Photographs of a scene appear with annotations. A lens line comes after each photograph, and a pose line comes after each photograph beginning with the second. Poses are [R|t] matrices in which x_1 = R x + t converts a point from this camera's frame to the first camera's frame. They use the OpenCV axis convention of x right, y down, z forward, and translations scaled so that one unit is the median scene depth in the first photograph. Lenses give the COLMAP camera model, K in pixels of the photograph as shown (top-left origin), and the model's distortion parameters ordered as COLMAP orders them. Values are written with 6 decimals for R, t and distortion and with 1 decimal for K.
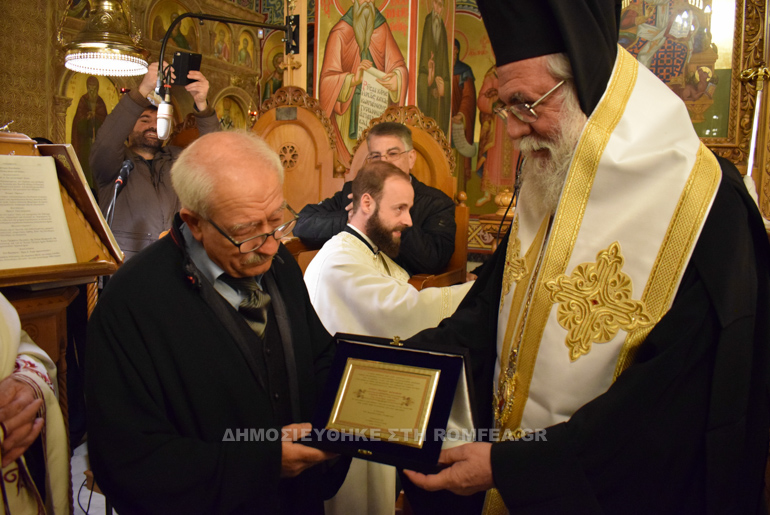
lens RADIAL K [[626.0, 0, 385.3], [0, 626.0, 258.4], [0, 0, 1]] dist [-0.054176, 0.009103]
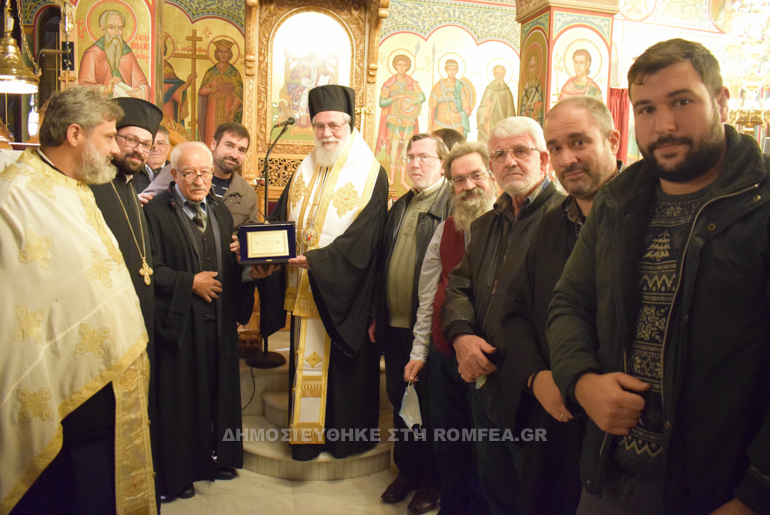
lens RADIAL K [[626.0, 0, 384.4], [0, 626.0, 254.0], [0, 0, 1]] dist [-0.054176, 0.009103]
pose [[0.823928, -0.062309, 0.563258, -0.347476], [0.047379, 0.998031, 0.041099, 0.051147], [-0.564710, -0.007176, 0.825258, -0.495265]]
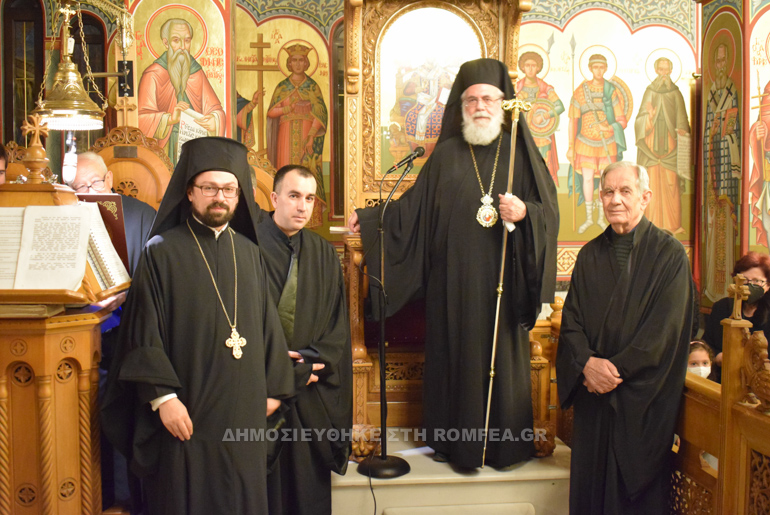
lens RADIAL K [[847.9, 0, 410.3], [0, 847.9, 252.1], [0, 0, 1]] dist [-0.013105, 0.000000]
pose [[0.876899, -0.044341, 0.478625, -0.413626], [0.073369, 0.996415, -0.042110, 0.037710], [-0.475042, 0.072043, 0.877009, -0.487600]]
